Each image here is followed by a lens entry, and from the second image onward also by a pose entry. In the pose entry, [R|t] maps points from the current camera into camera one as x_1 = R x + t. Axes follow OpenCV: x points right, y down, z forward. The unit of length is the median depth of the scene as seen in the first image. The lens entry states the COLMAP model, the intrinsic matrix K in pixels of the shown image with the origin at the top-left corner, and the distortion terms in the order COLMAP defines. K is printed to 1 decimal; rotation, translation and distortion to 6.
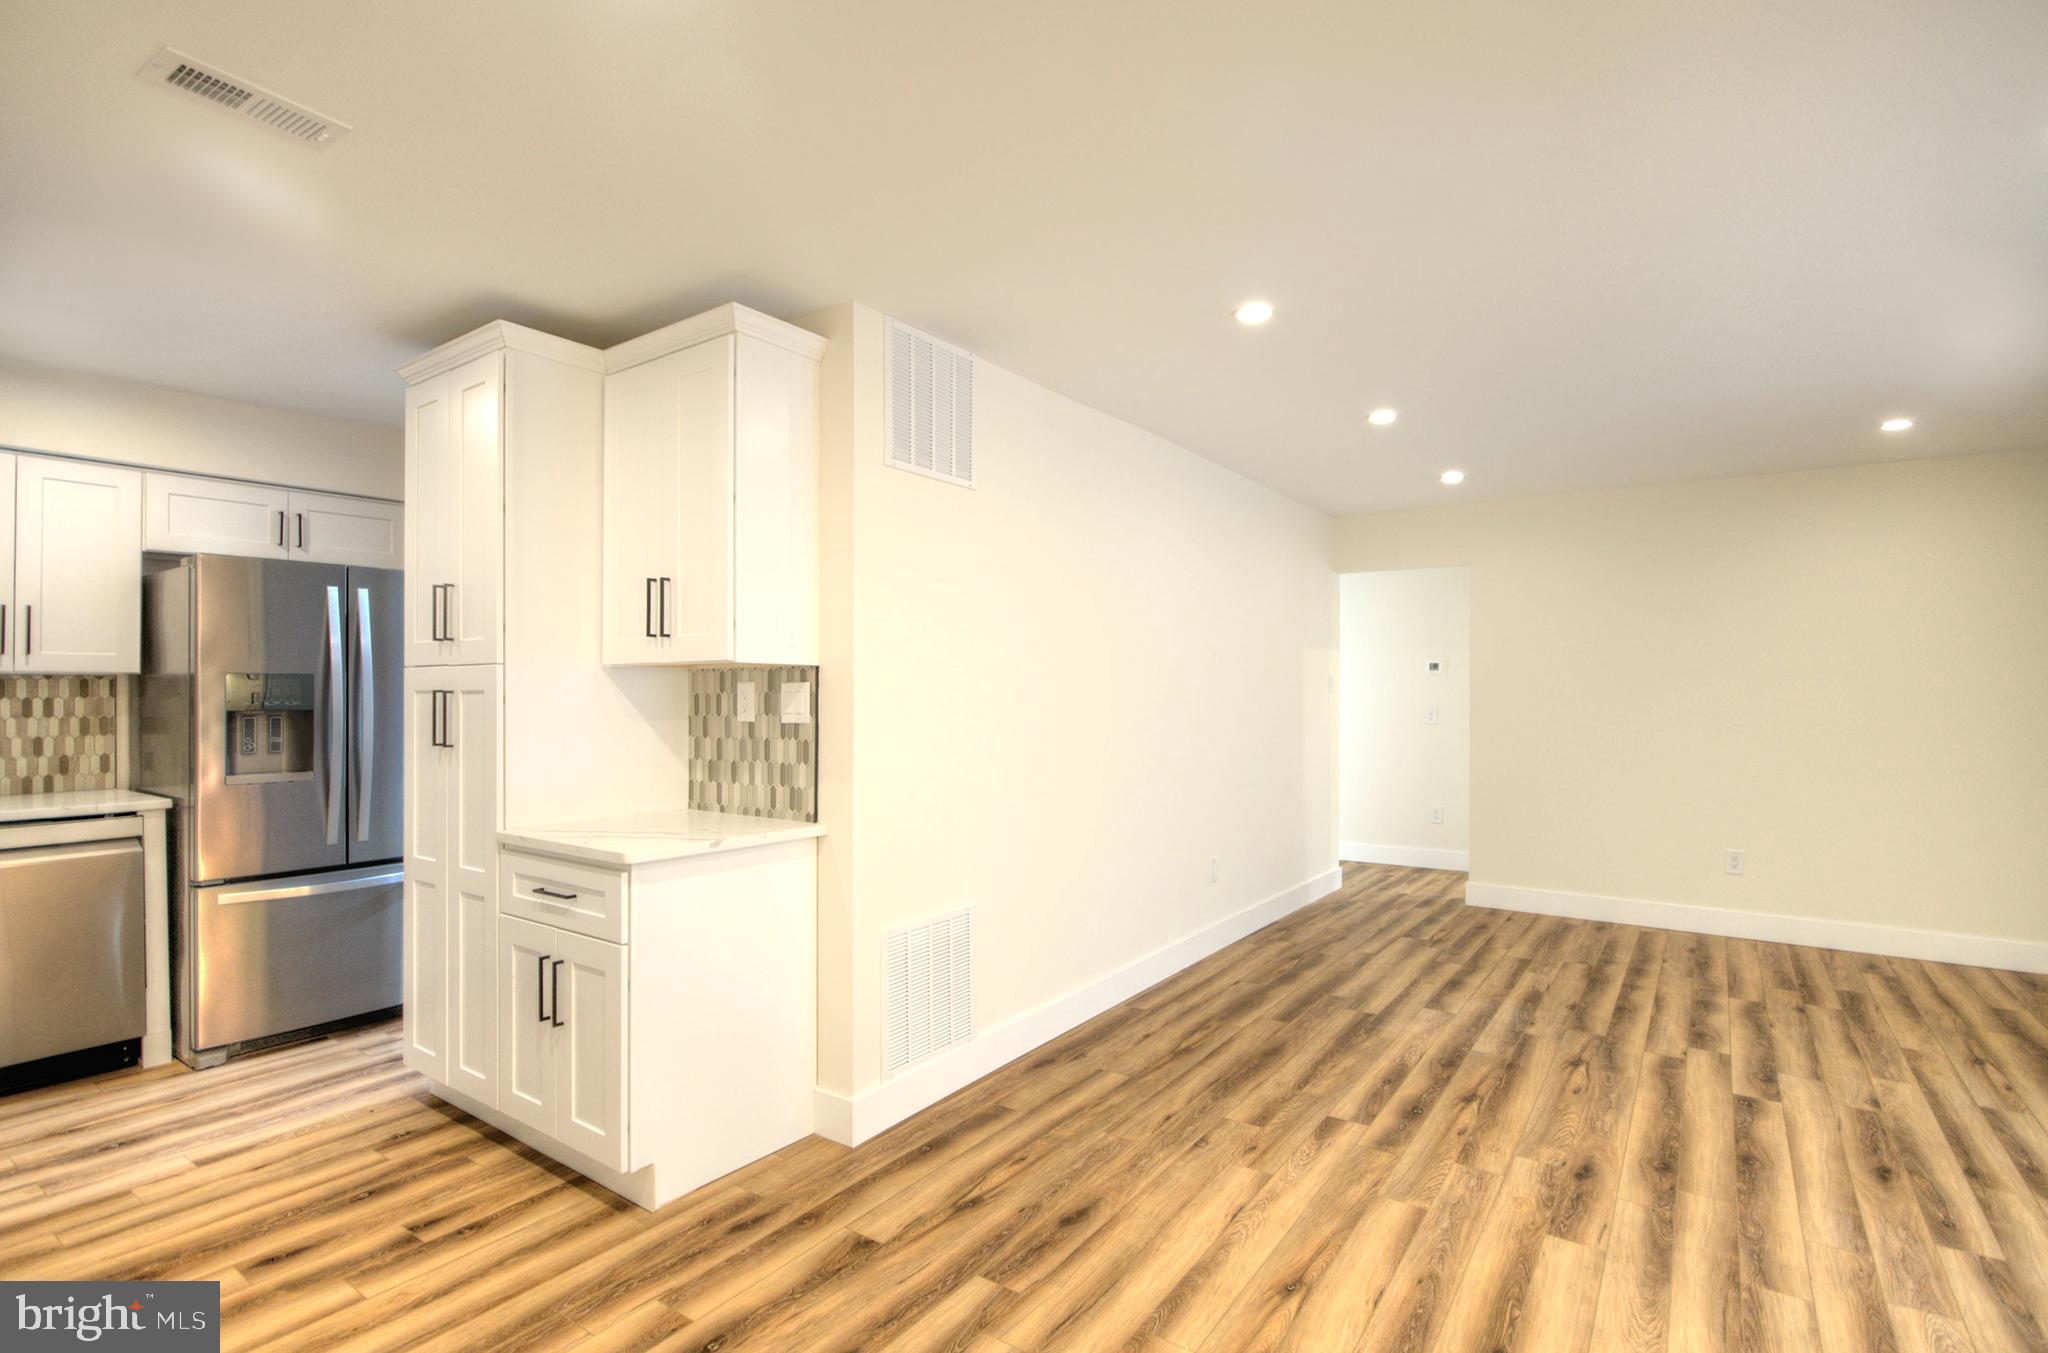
lens RADIAL K [[994.5, 0, 1035.5], [0, 994.5, 691.2], [0, 0, 1]] dist [0.000900, -0.006429]
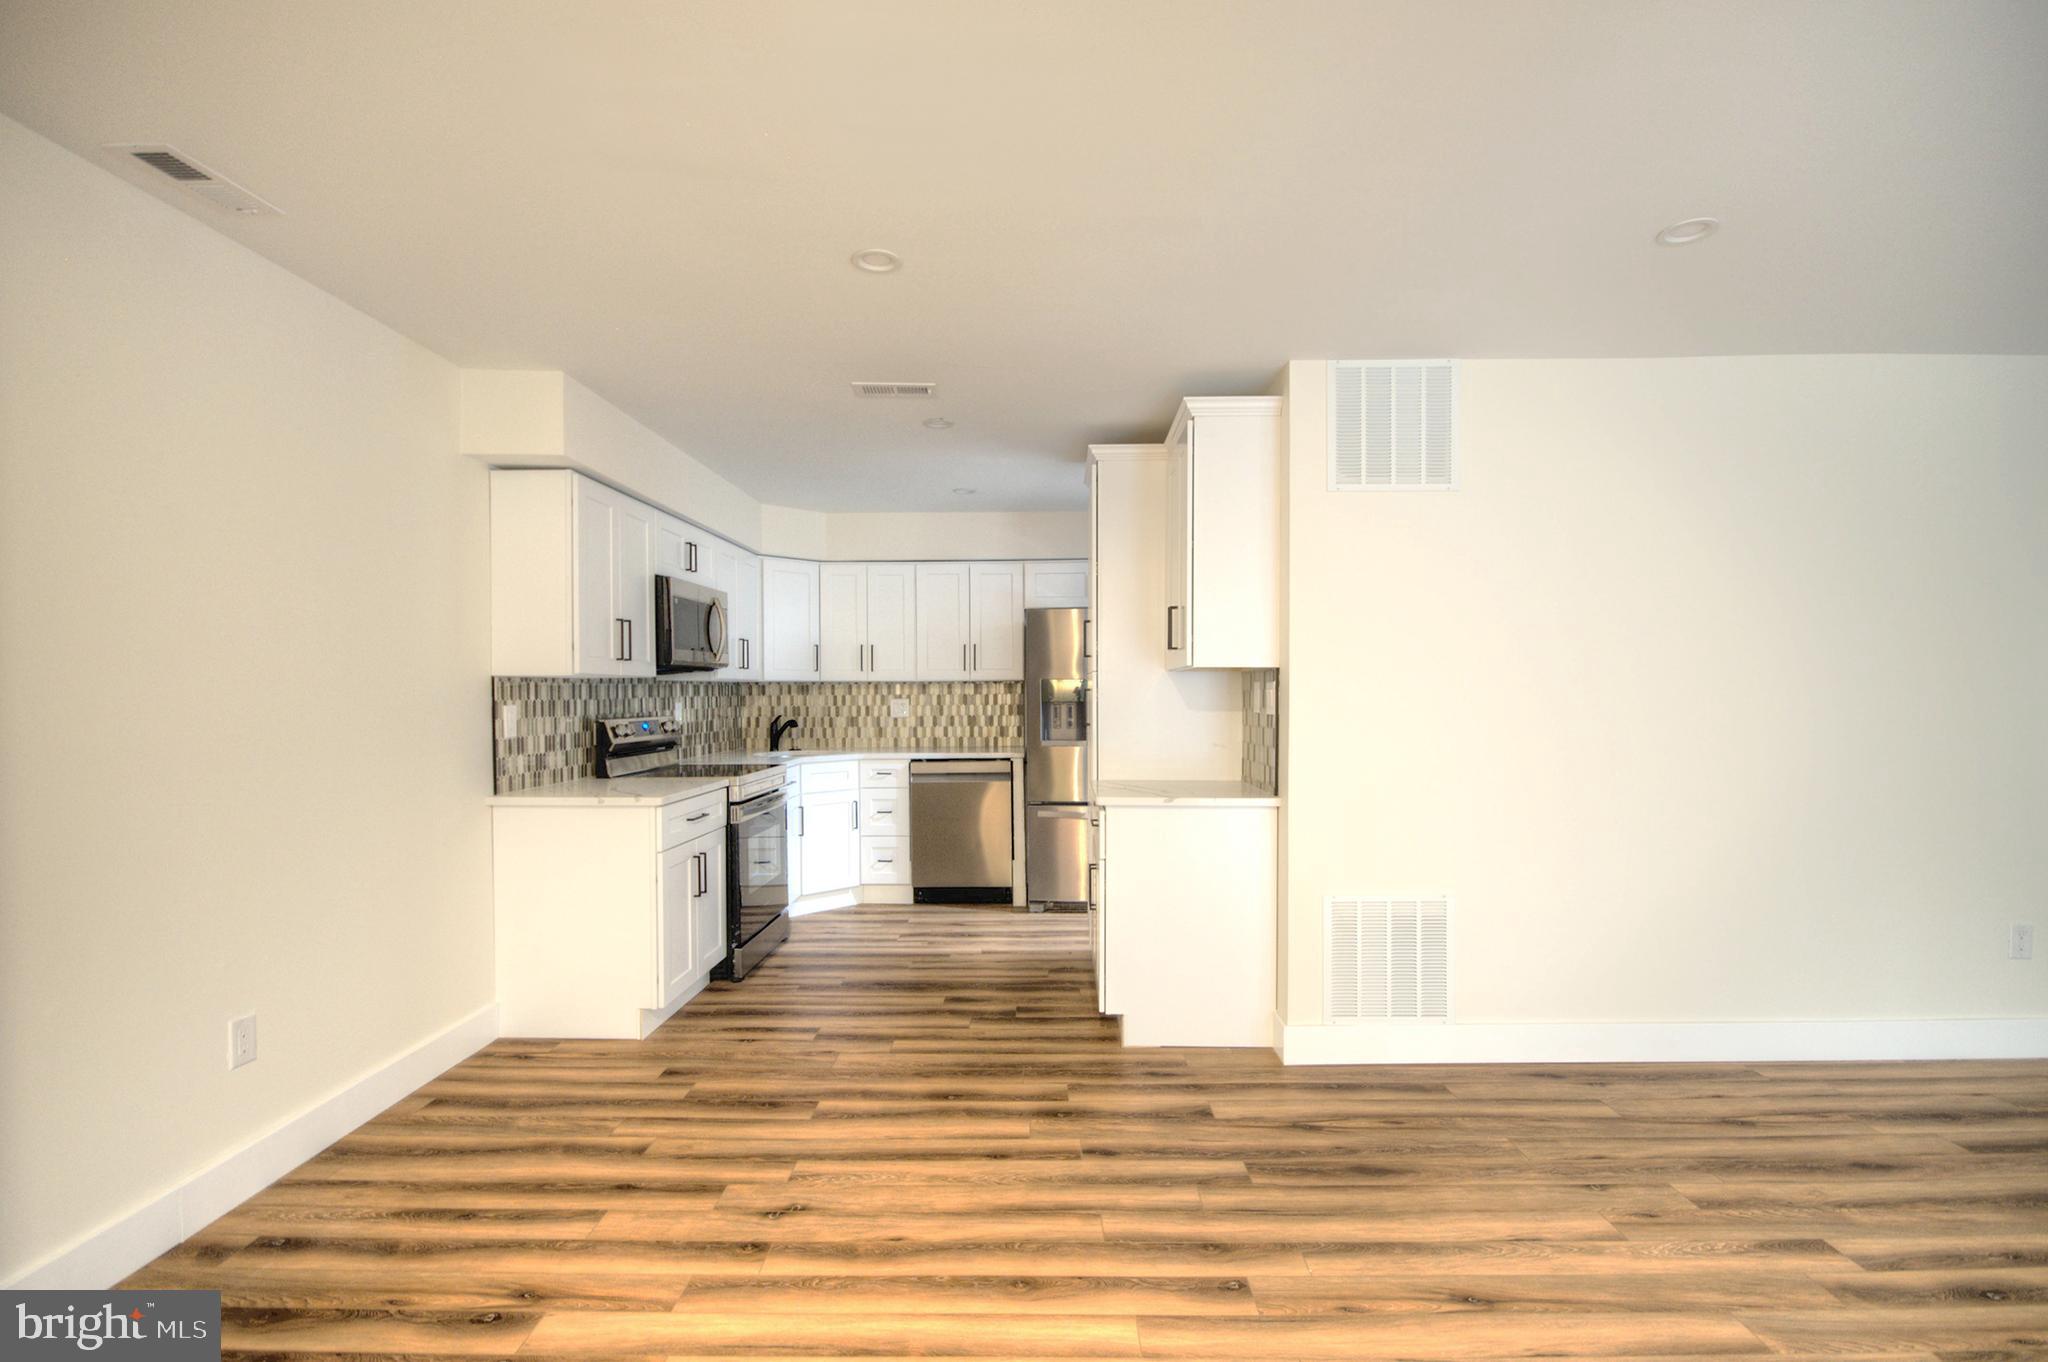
lens RADIAL K [[952.3, 0, 1020.5], [0, 952.3, 702.4], [0, 0, 1]] dist [-0.004020, -0.000769]
pose [[0.555601, 0.006918, -0.831420, 0.504683], [0.006436, 0.999900, 0.012621, 0.000442], [0.831424, -0.012363, 0.555501, 0.079267]]
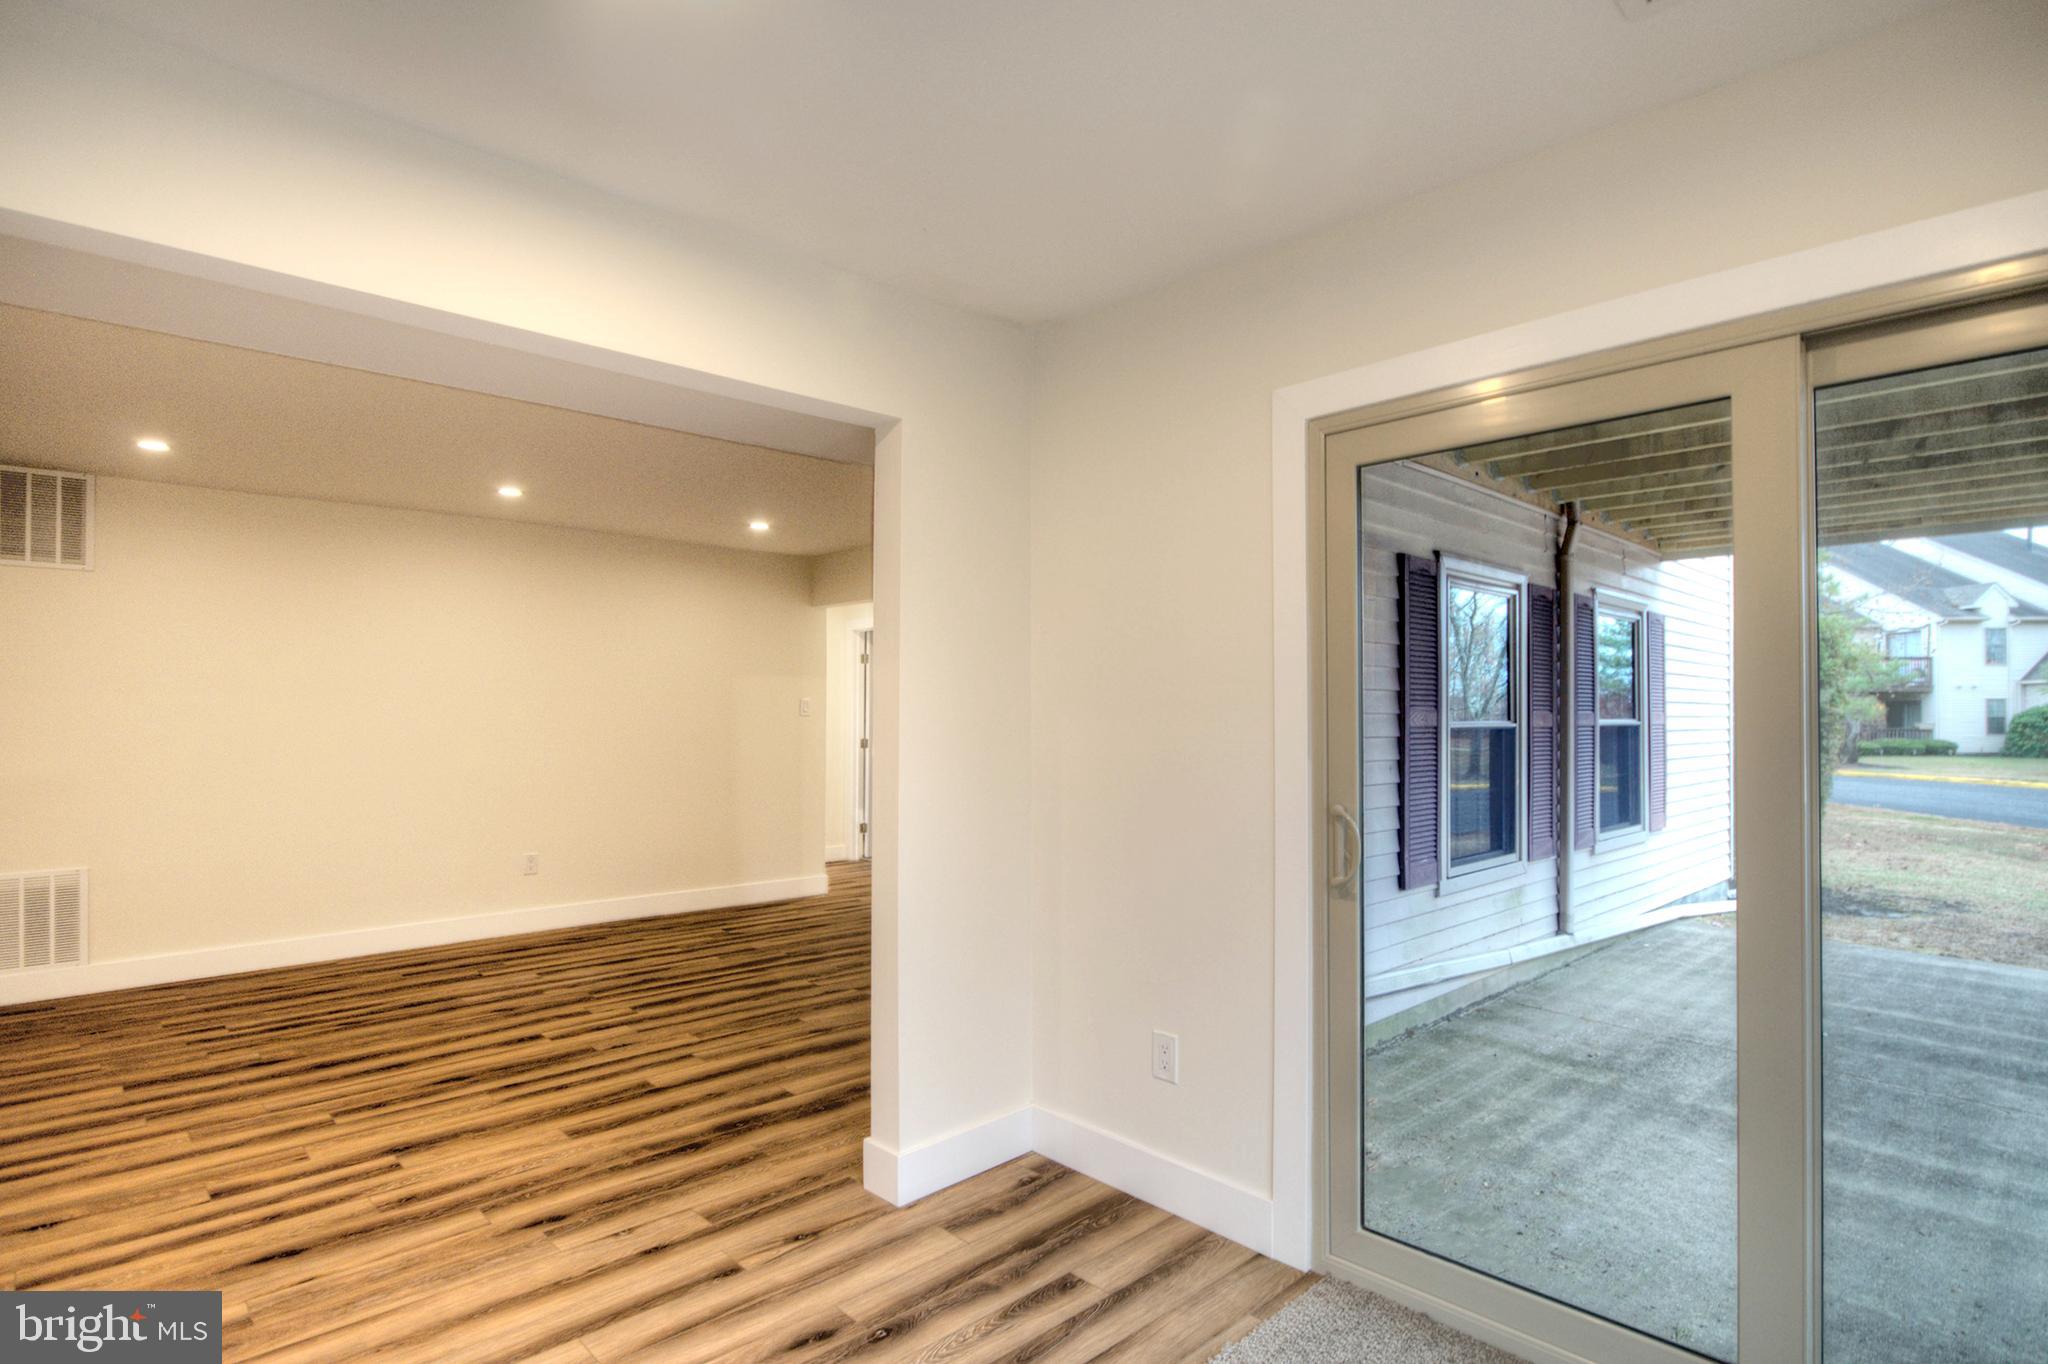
lens RADIAL K [[1046.4, 0, 1026.8], [0, 1046.4, 712.7], [0, 0, 1]] dist [0.000022, -0.000068]
pose [[0.979045, -0.001661, -0.203639, 1.521577], [0.001081, 0.999995, -0.002956, 0.001726], [0.203643, 0.002674, 0.979041, -0.170860]]
